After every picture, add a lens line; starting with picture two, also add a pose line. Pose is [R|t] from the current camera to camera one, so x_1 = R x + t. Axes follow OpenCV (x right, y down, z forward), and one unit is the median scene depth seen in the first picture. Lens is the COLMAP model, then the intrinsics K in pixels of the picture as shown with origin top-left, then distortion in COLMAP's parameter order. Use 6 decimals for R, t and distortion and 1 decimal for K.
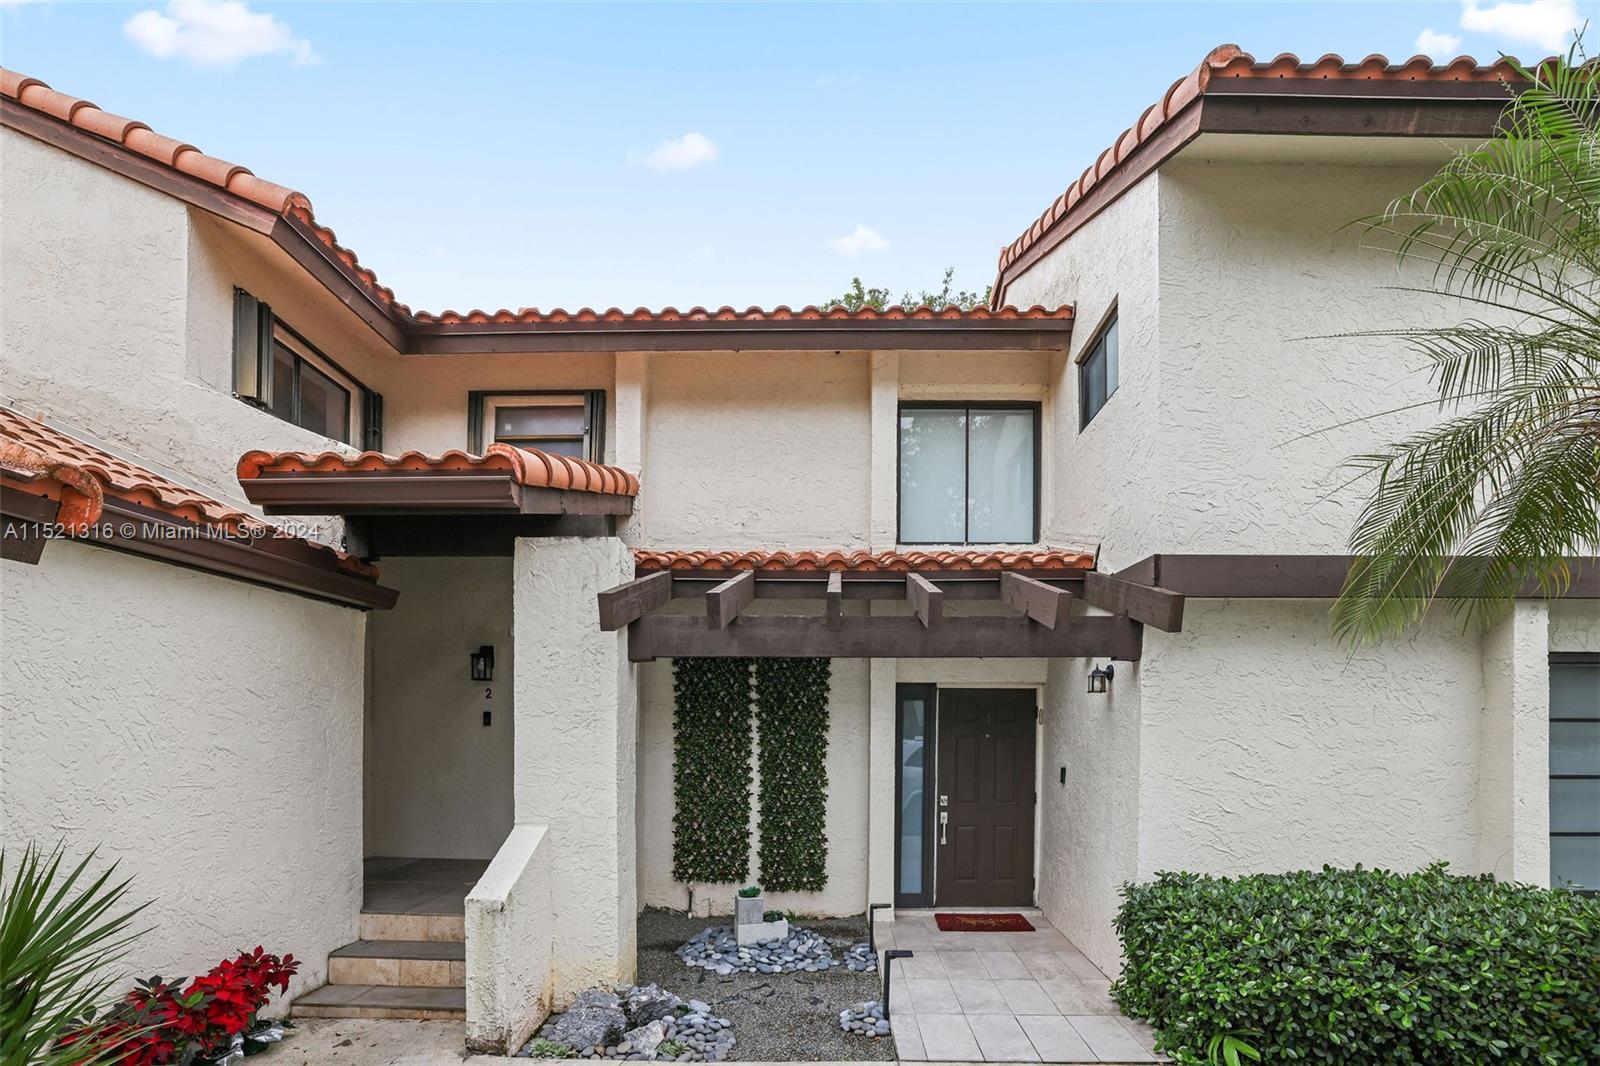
lens RADIAL K [[683.6, 0, 795.5], [0, 683.6, 568.9], [0, 0, 1]] dist [-0.037899, 0.012575]
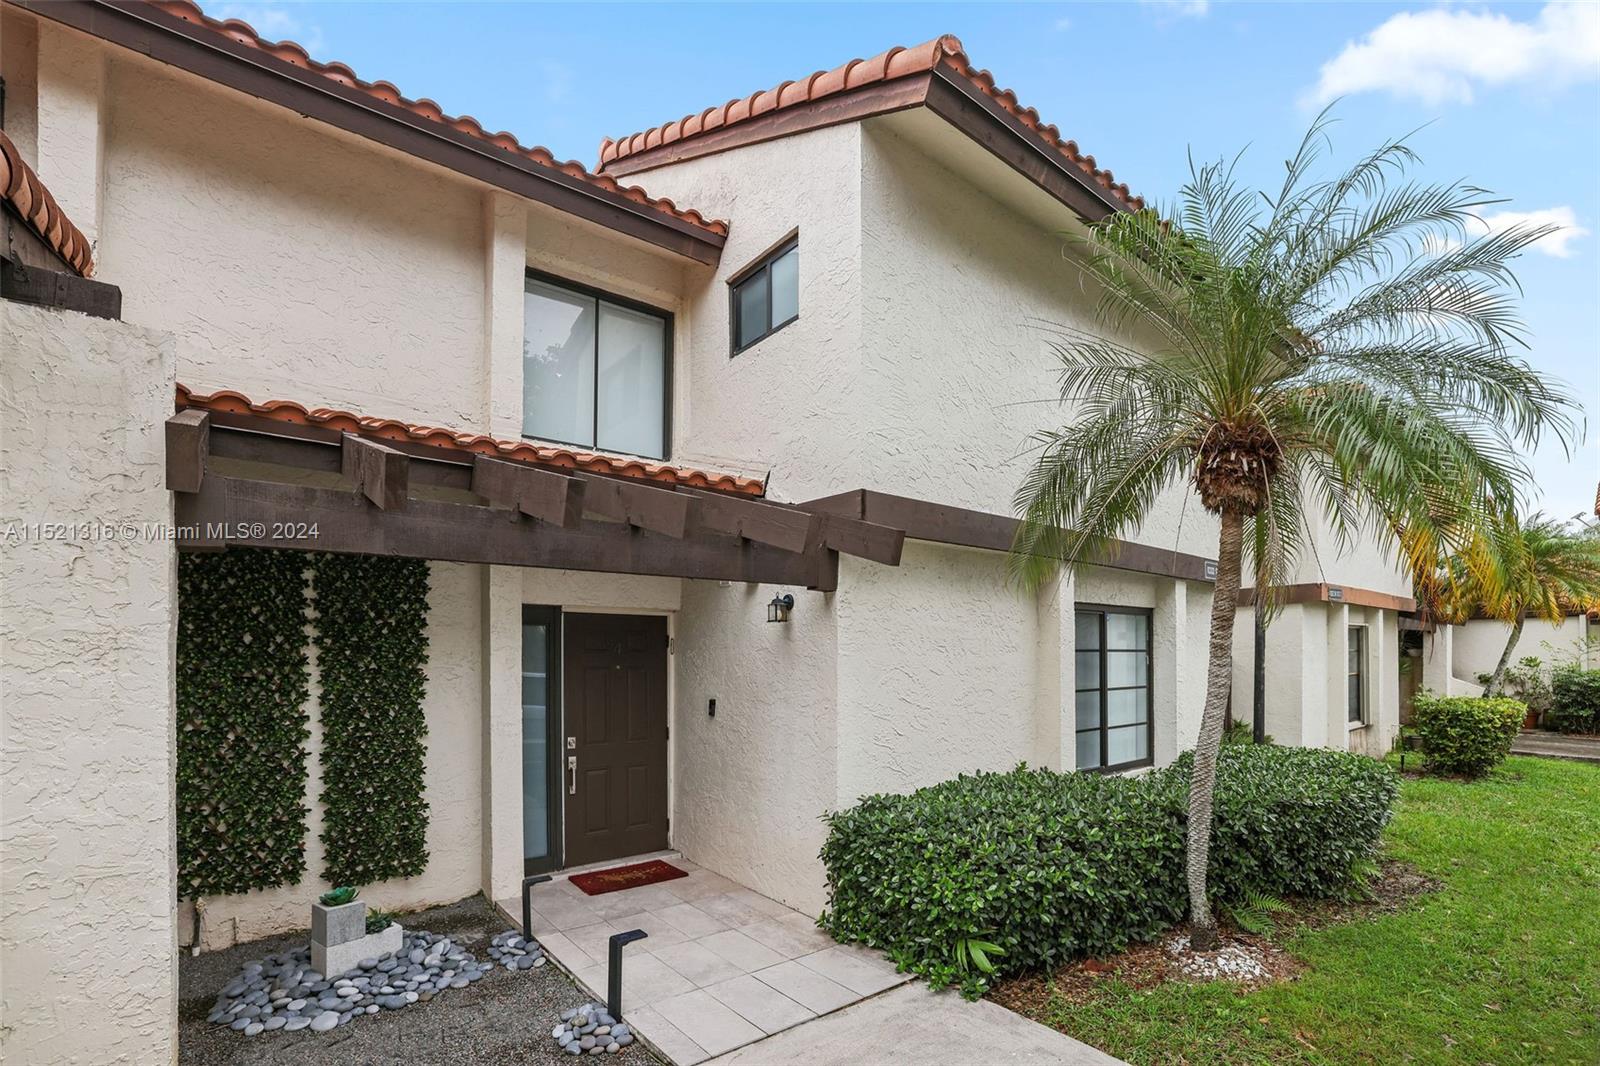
lens RADIAL K [[725.7, 0, 803.1], [0, 725.7, 527.2], [0, 0, 1]] dist [-0.046187, 0.018618]
pose [[0.771300, 0.103221, 0.628046, -0.164967], [-0.134934, 0.990850, 0.002863, 0.033601], [-0.622004, -0.086953, 0.778171, 0.151954]]
